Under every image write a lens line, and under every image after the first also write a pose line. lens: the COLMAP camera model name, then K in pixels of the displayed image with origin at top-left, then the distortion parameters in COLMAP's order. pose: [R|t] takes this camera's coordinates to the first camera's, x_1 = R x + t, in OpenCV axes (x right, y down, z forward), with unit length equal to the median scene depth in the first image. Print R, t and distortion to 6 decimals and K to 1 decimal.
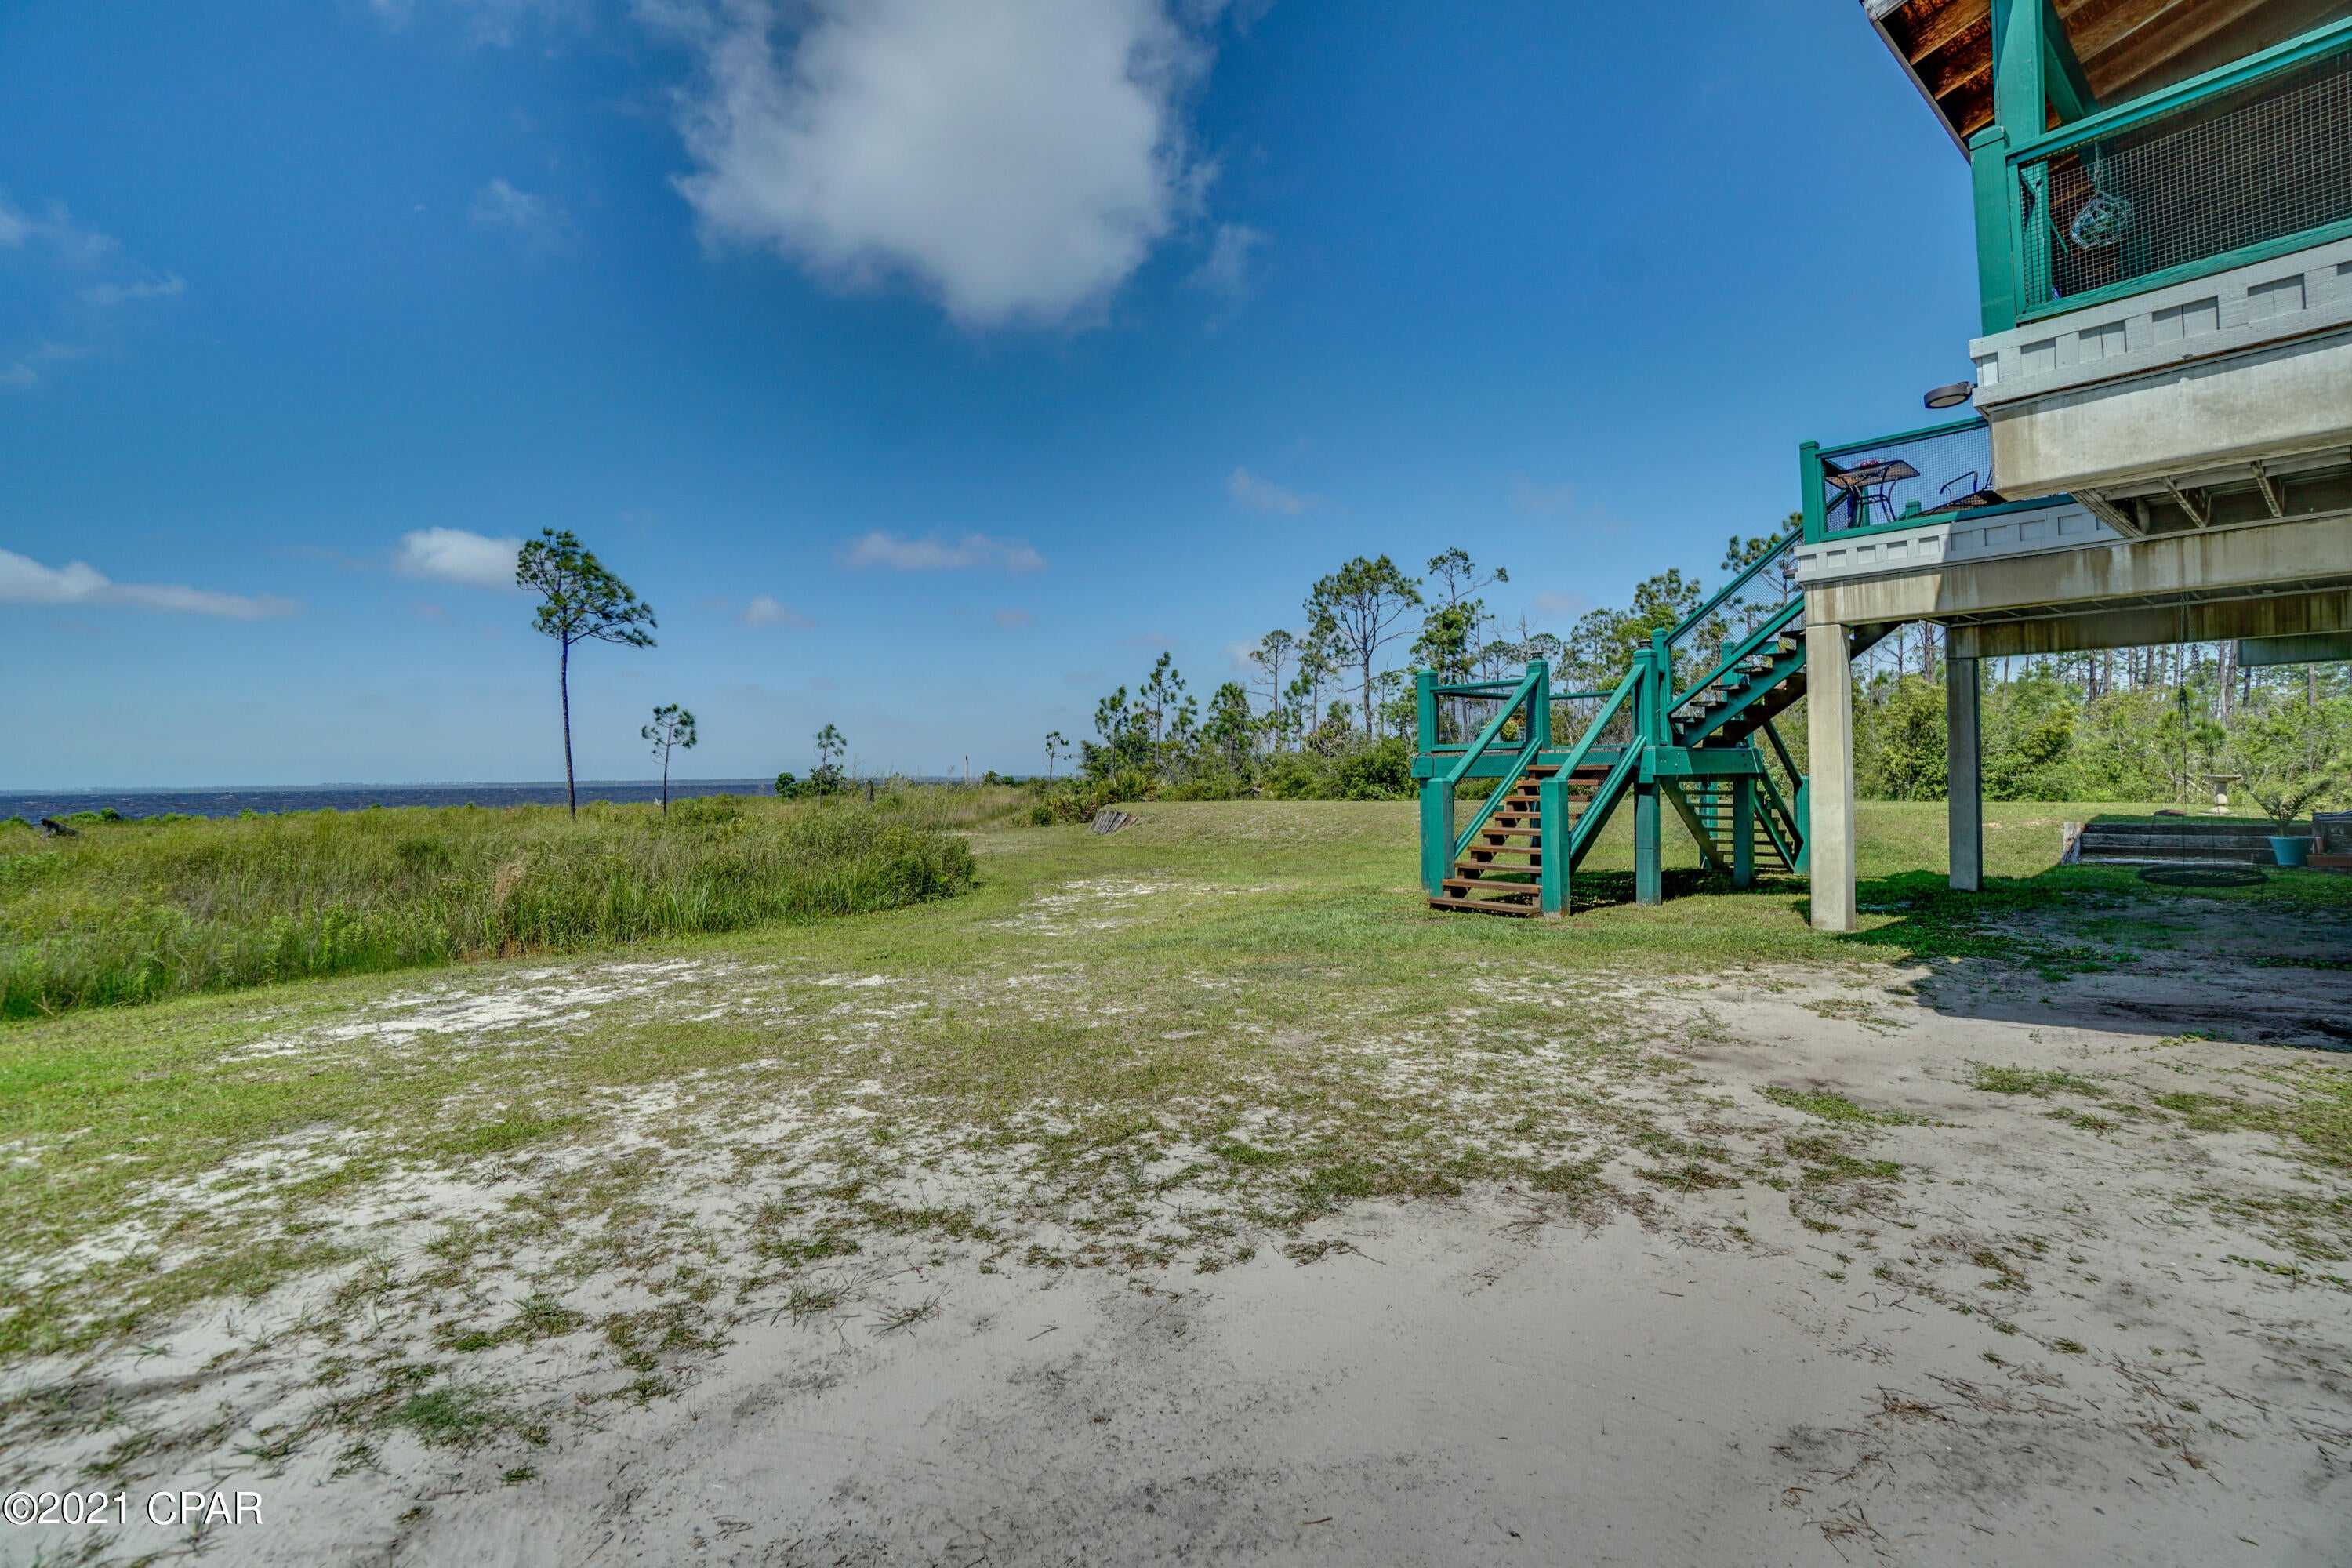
lens RADIAL K [[1060.3, 0, 1117.9], [0, 1060.3, 771.5], [0, 0, 1]] dist [-0.000956, -0.000139]
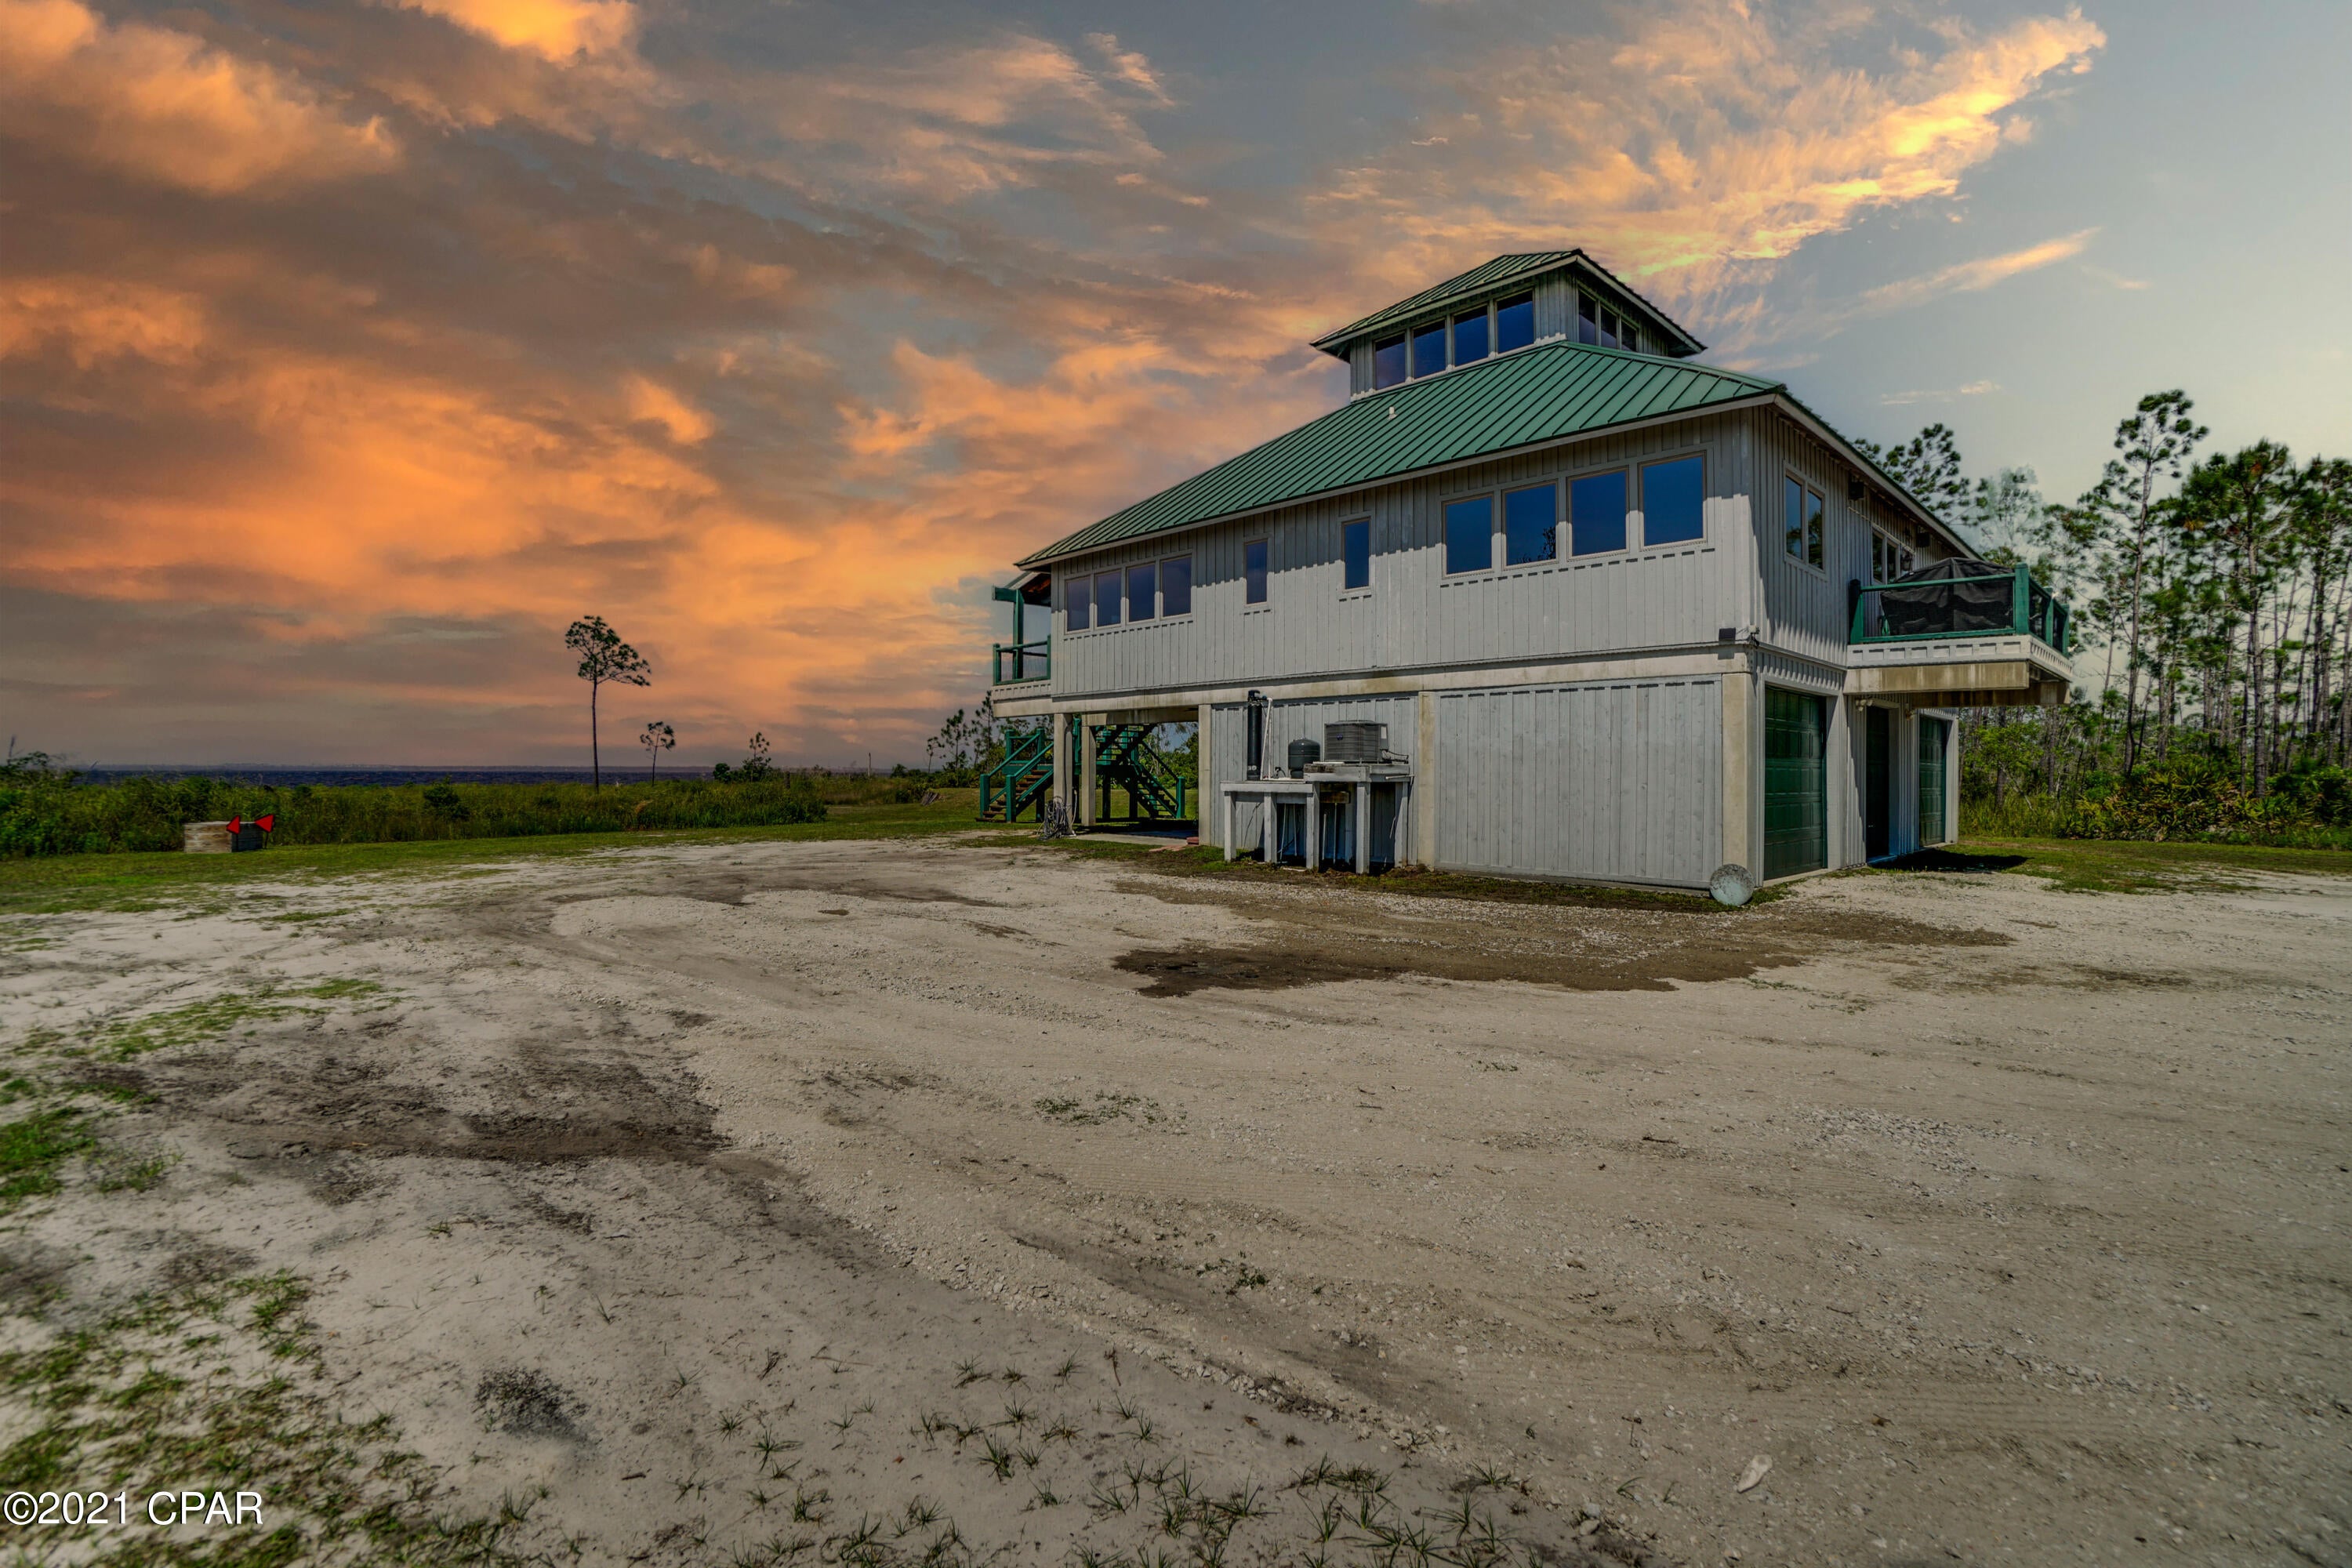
lens RADIAL K [[1060.3, 0, 1117.9], [0, 1060.3, 771.5], [0, 0, 1]] dist [-0.000956, -0.000139]
pose [[0.997985, 0.018099, 0.060822, 0.185214], [-0.018416, 0.999820, 0.004661, -0.007663], [-0.060727, -0.005771, 0.998138, -0.677860]]
